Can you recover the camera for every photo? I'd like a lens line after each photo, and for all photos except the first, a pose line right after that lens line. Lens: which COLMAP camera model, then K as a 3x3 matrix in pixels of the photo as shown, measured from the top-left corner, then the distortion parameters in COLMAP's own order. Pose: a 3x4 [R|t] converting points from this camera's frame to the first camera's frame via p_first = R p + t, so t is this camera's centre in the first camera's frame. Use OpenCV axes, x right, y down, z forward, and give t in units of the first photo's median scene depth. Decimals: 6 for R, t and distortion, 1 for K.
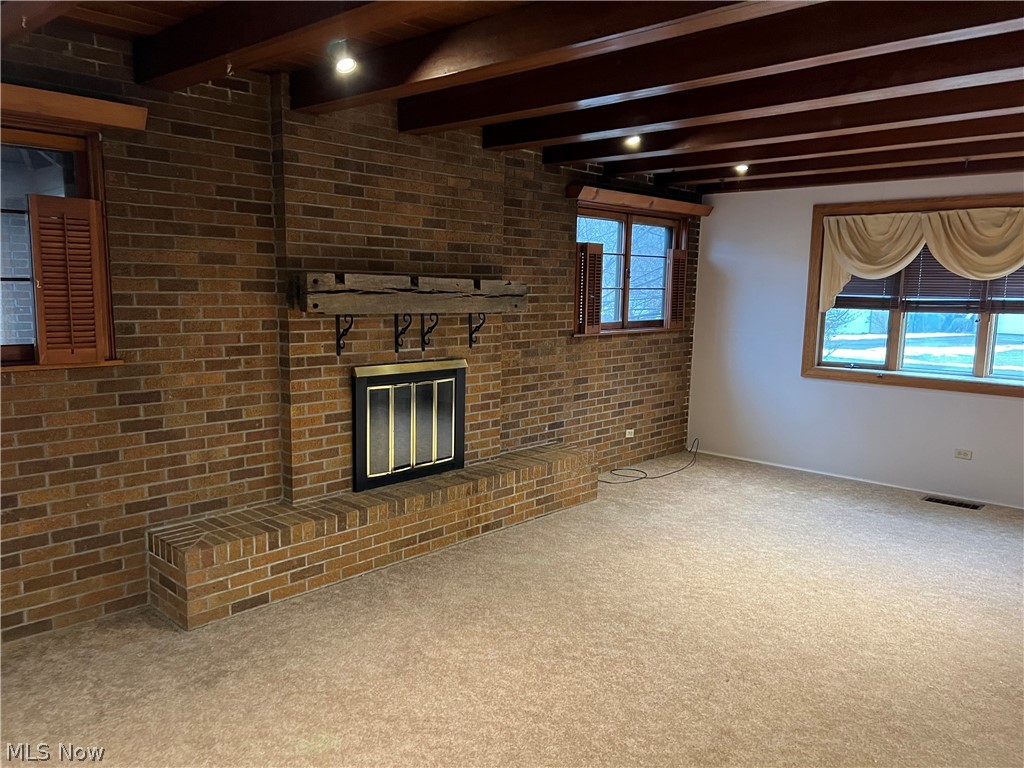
lens RADIAL K [[775.2, 0, 509.1], [0, 775.2, 389.3], [0, 0, 1]] dist [0.059604, -0.060942]
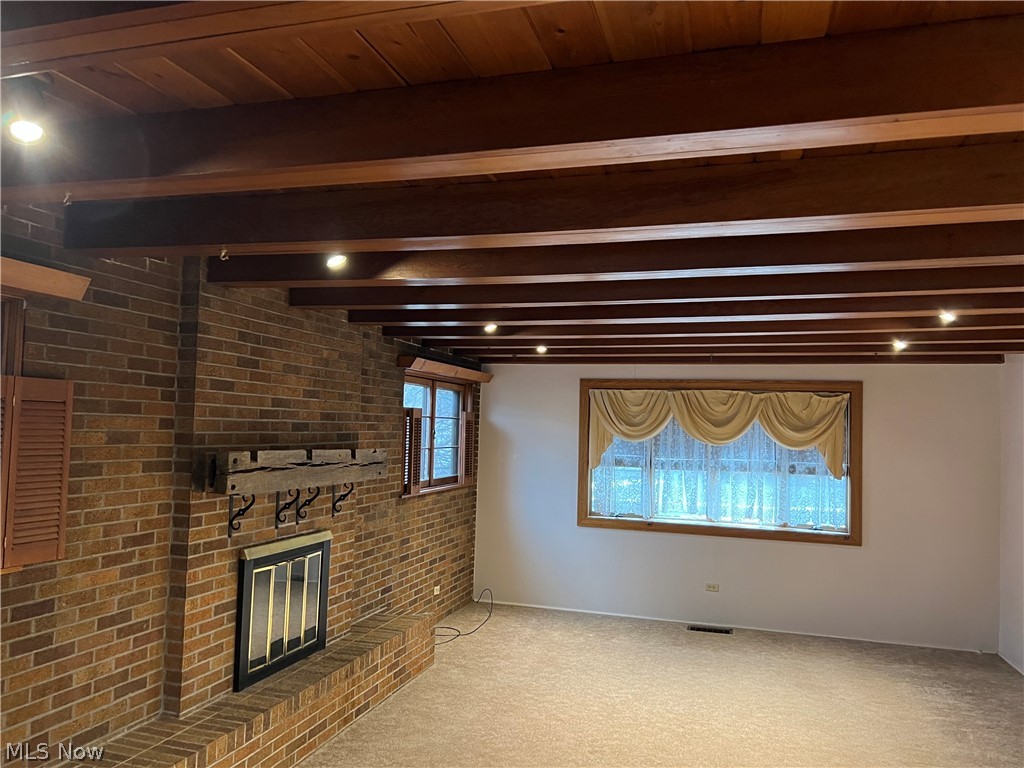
lens RADIAL K [[775.2, 0, 509.1], [0, 775.2, 389.3], [0, 0, 1]] dist [0.059604, -0.060942]
pose [[0.900836, 0.030008, 0.433121, -0.311783], [0.045445, 0.985611, -0.162804, -0.048380], [-0.431774, 0.166343, 0.886511, 0.012305]]
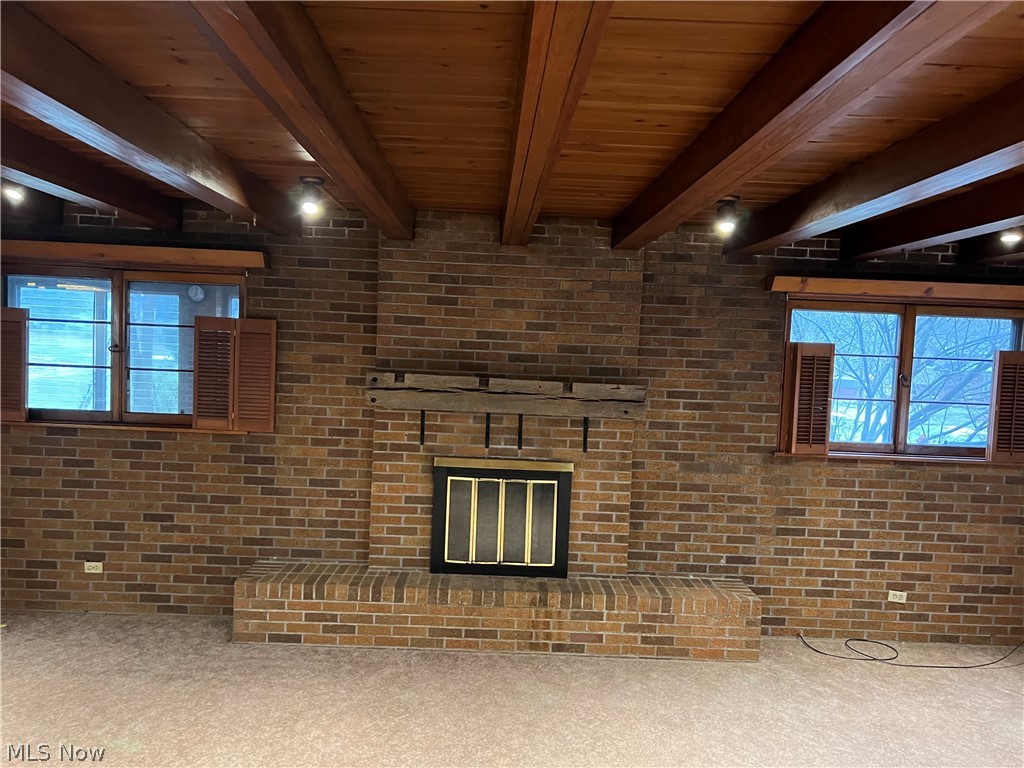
lens RADIAL K [[783.9, 0, 502.8], [0, 783.9, 382.3], [0, 0, 1]] dist [0.073092, -0.092167]
pose [[0.686550, 0.047292, -0.725543, 0.645151], [-0.127962, 0.990166, -0.056544, -0.079860], [0.715734, 0.131662, 0.685850, 0.281611]]
